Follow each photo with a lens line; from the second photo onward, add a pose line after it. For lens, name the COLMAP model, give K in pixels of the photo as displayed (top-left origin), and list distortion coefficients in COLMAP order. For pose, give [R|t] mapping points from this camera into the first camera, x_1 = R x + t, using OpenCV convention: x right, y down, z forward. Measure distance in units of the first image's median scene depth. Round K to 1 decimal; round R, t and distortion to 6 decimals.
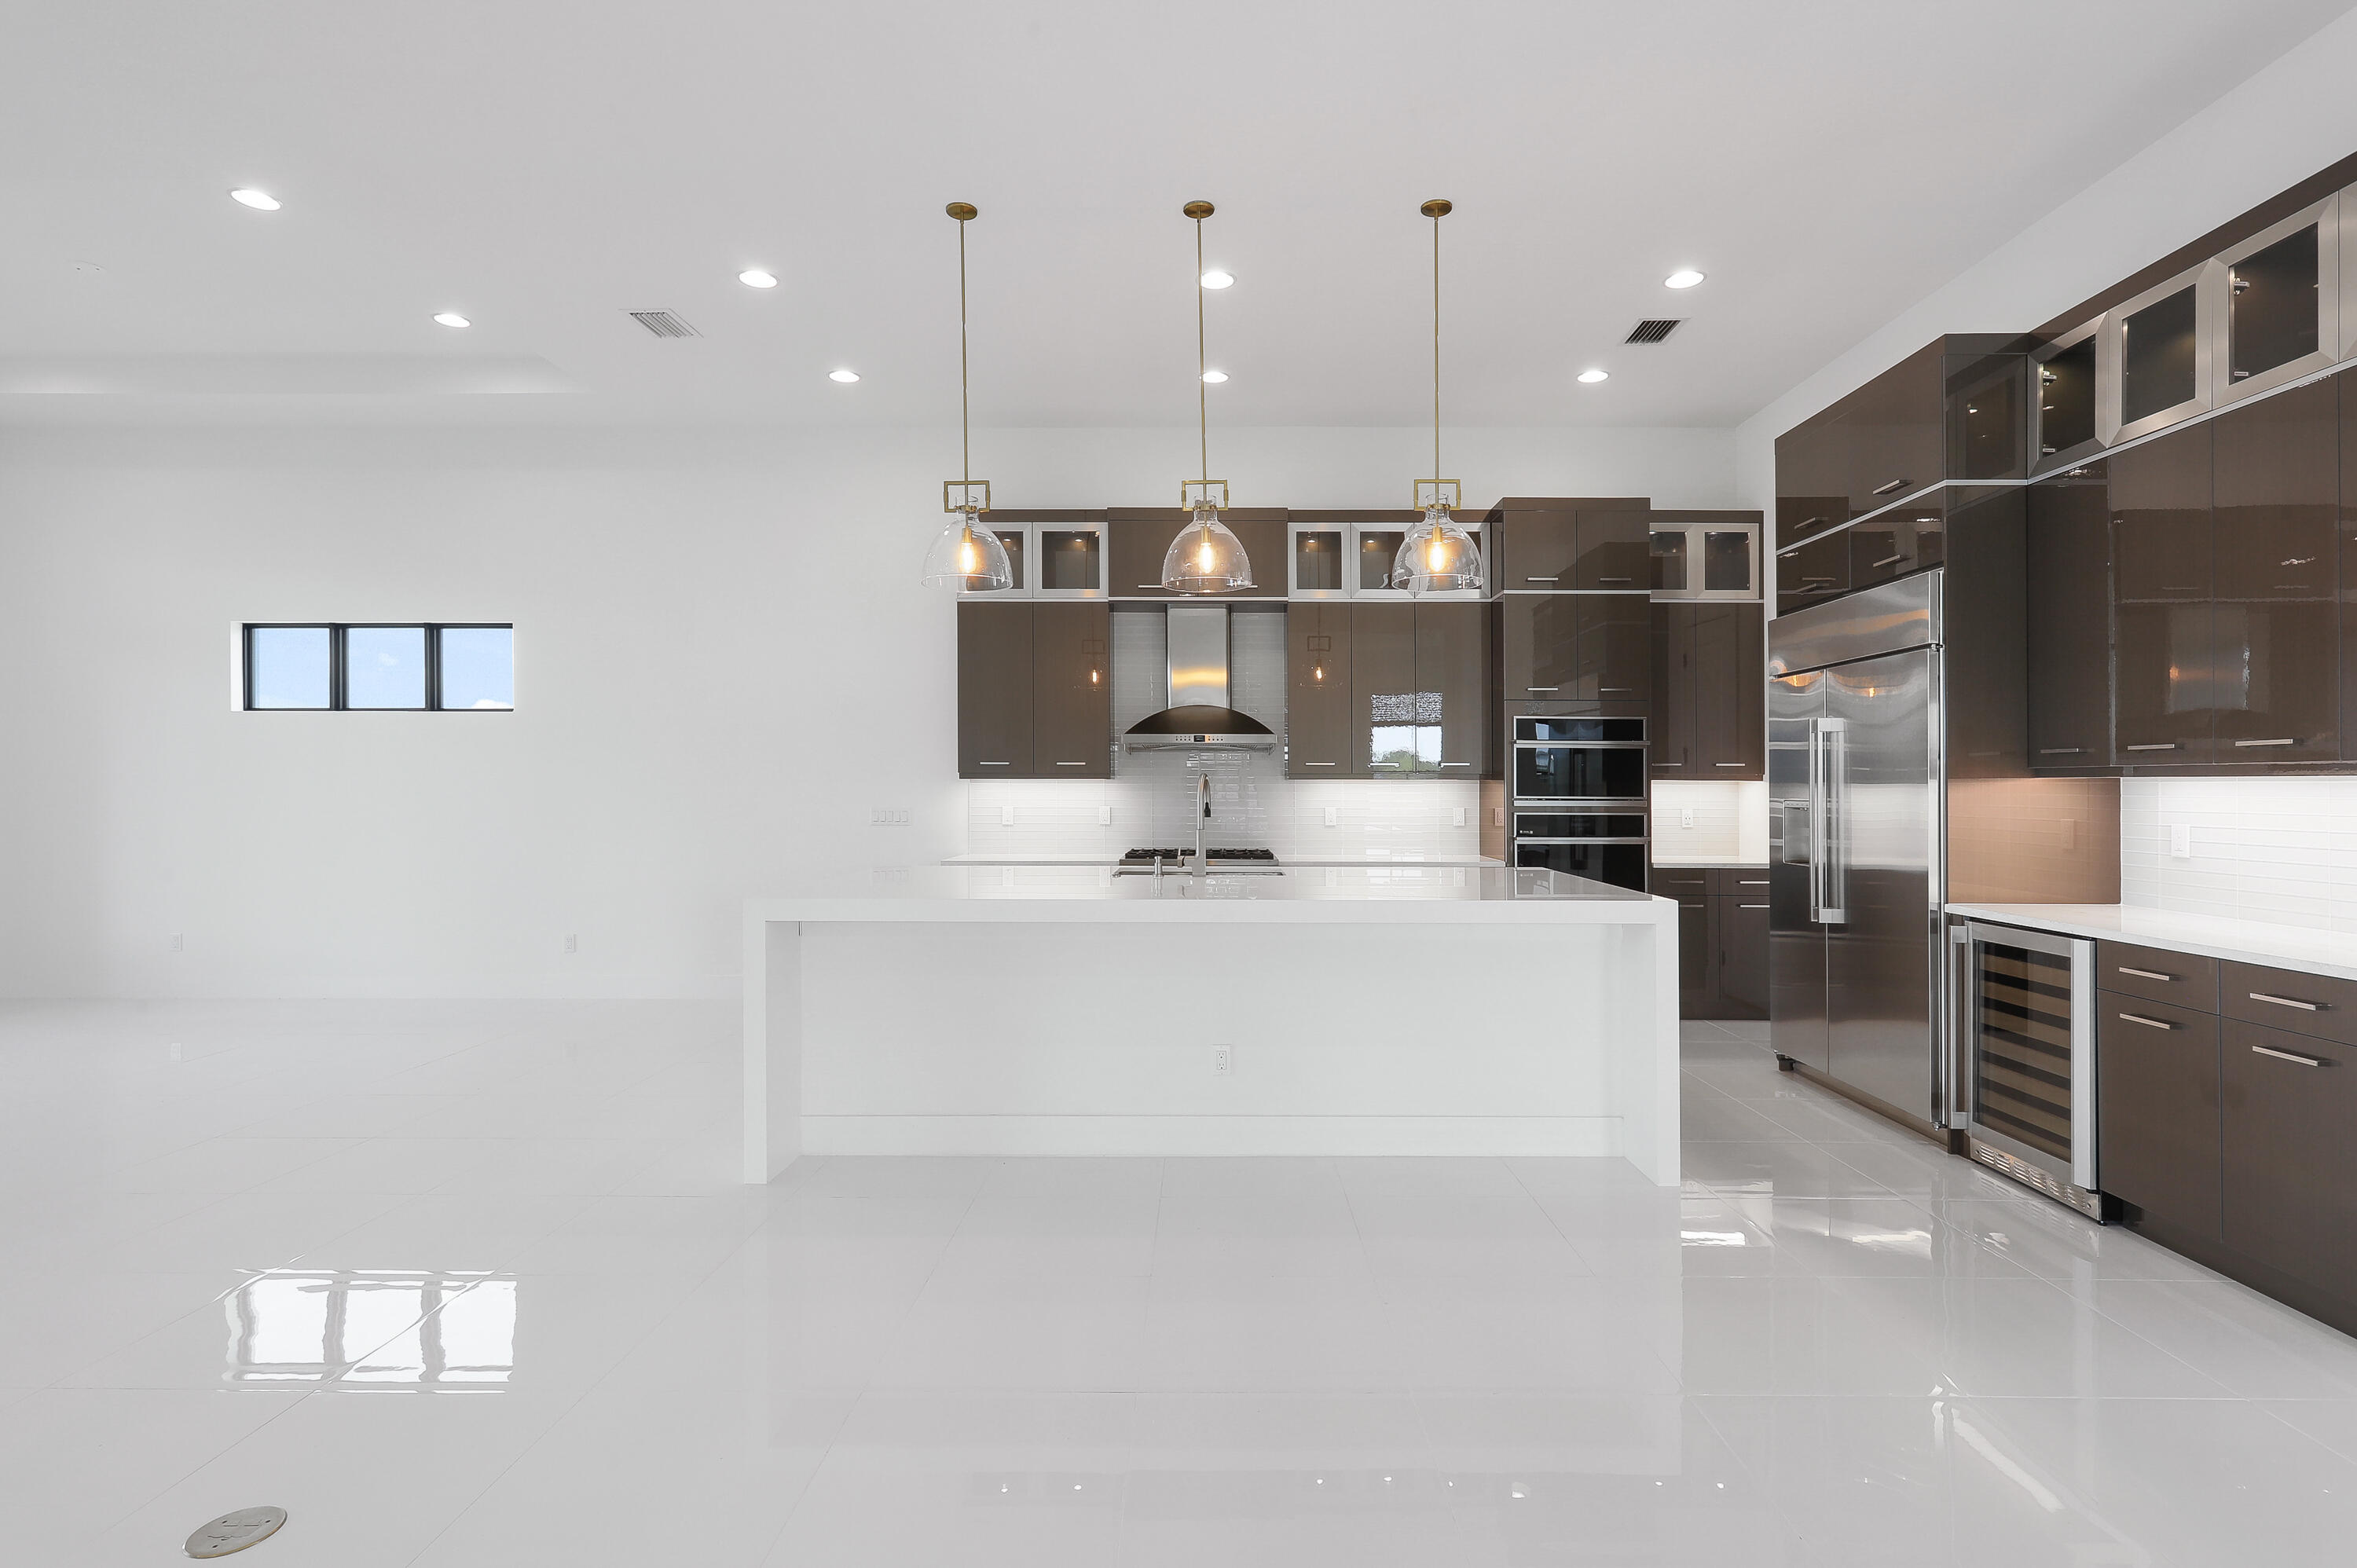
lens RADIAL K [[1148.0, 0, 1196.1], [0, 1148.0, 781.0], [0, 0, 1]] dist [0.003303, 0.000540]
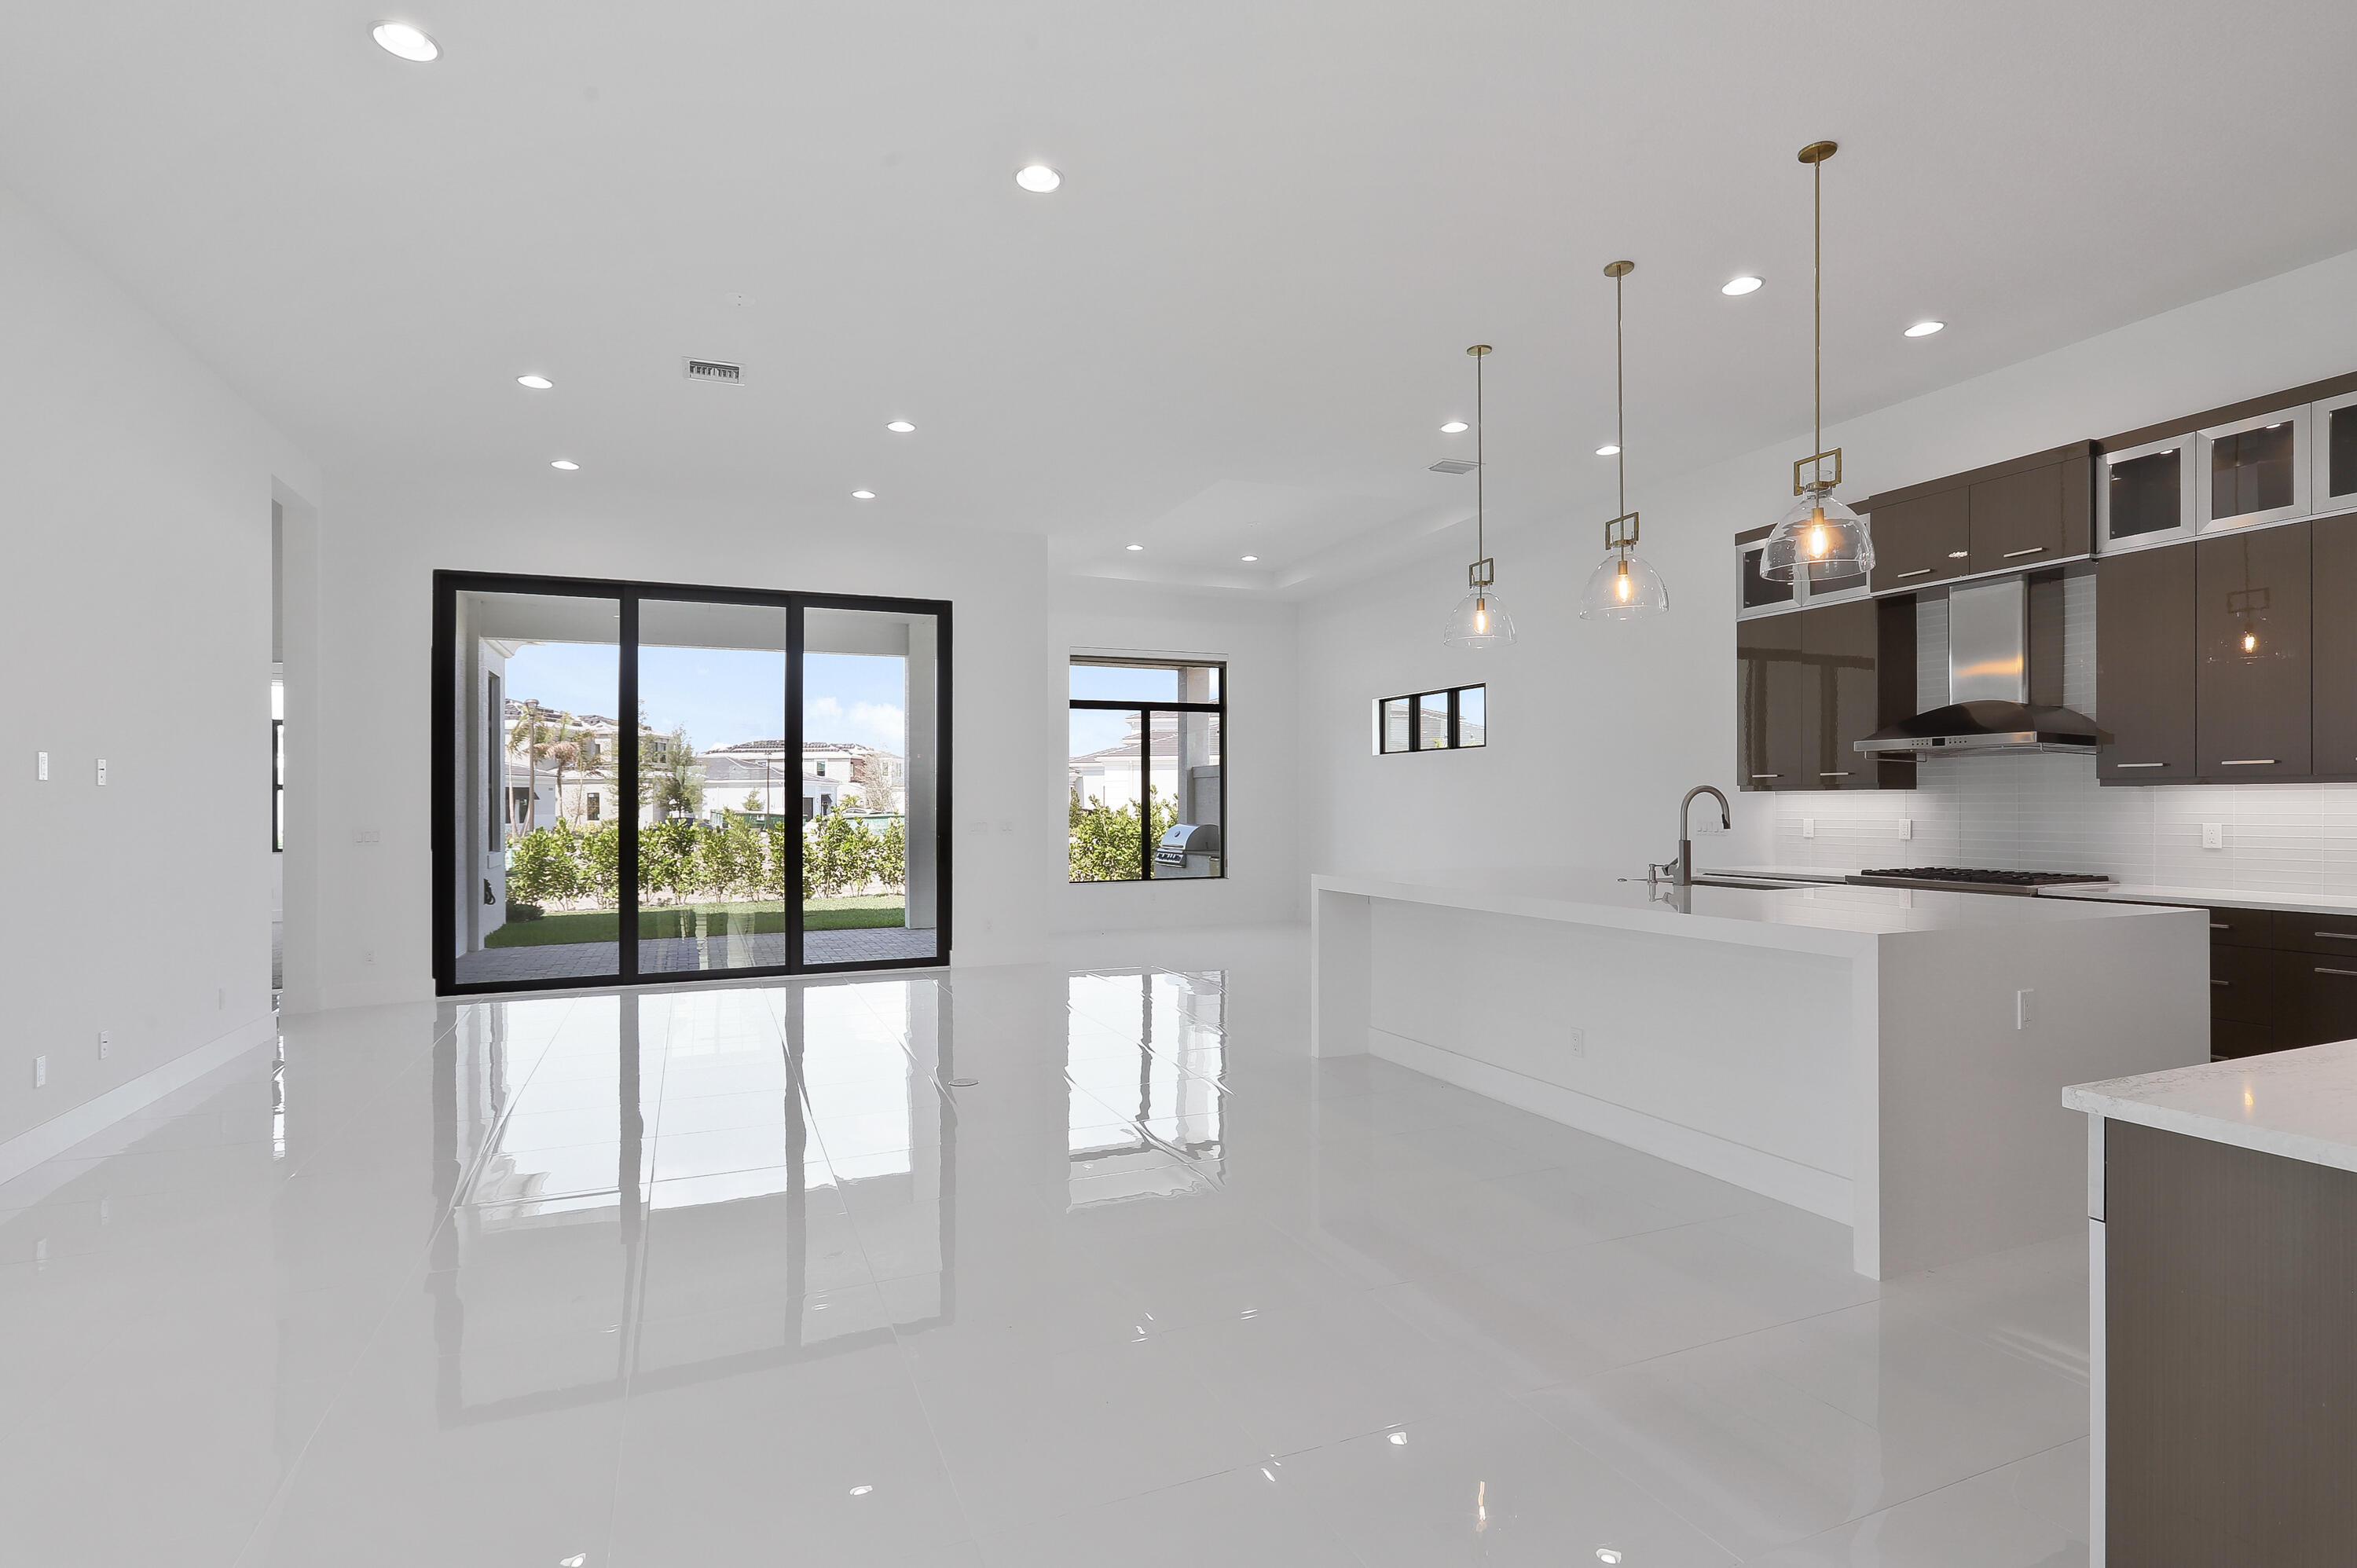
lens RADIAL K [[1137.0, 0, 1183.7], [0, 1137.0, 809.4], [0, 0, 1]] dist [0.004101, 0.000566]
pose [[0.408702, 0.001038, -0.912667, 0.534617], [0.013029, 0.999891, 0.006971, 0.000488], [0.912575, -0.014740, 0.408644, 0.118806]]
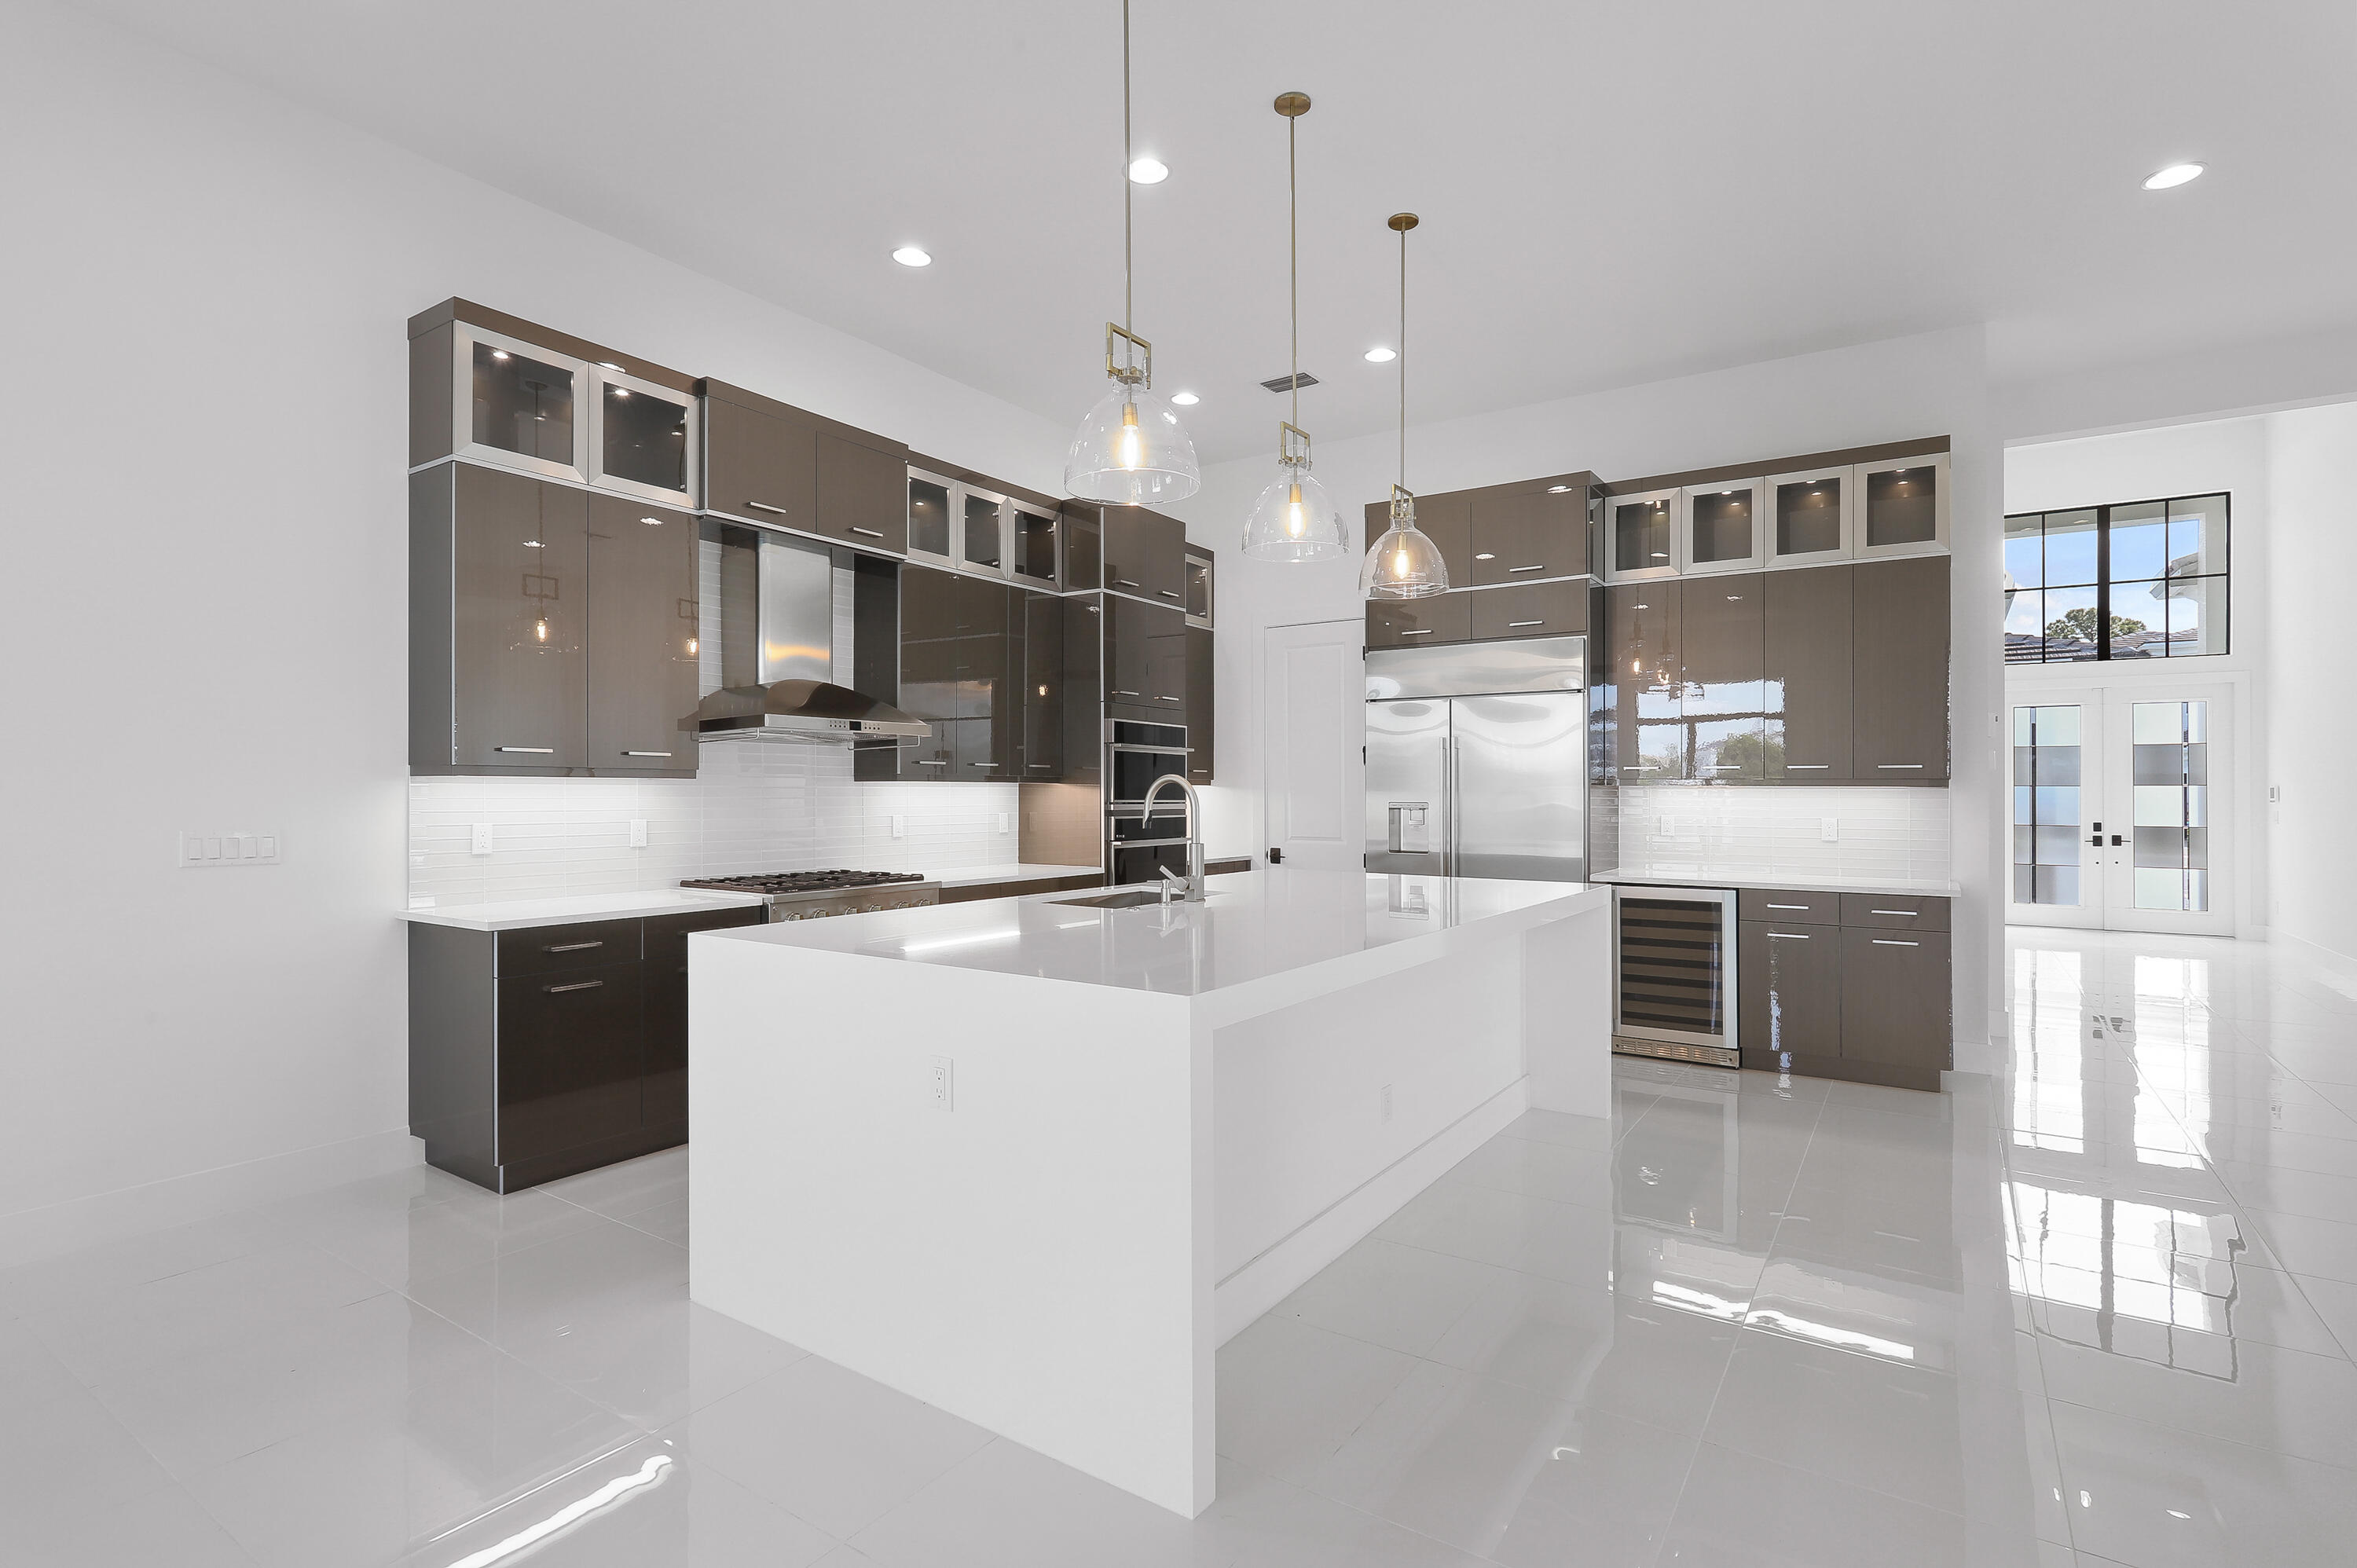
lens RADIAL K [[1130.3, 0, 1177.9], [0, 1130.3, 806.5], [0, 0, 1]] dist [0.000918, 0.000626]
pose [[0.551586, -0.010574, 0.834051, -0.474420], [-0.007324, 0.999820, 0.017520, 0.000882], [-0.834086, -0.015772, 0.551409, 0.401629]]
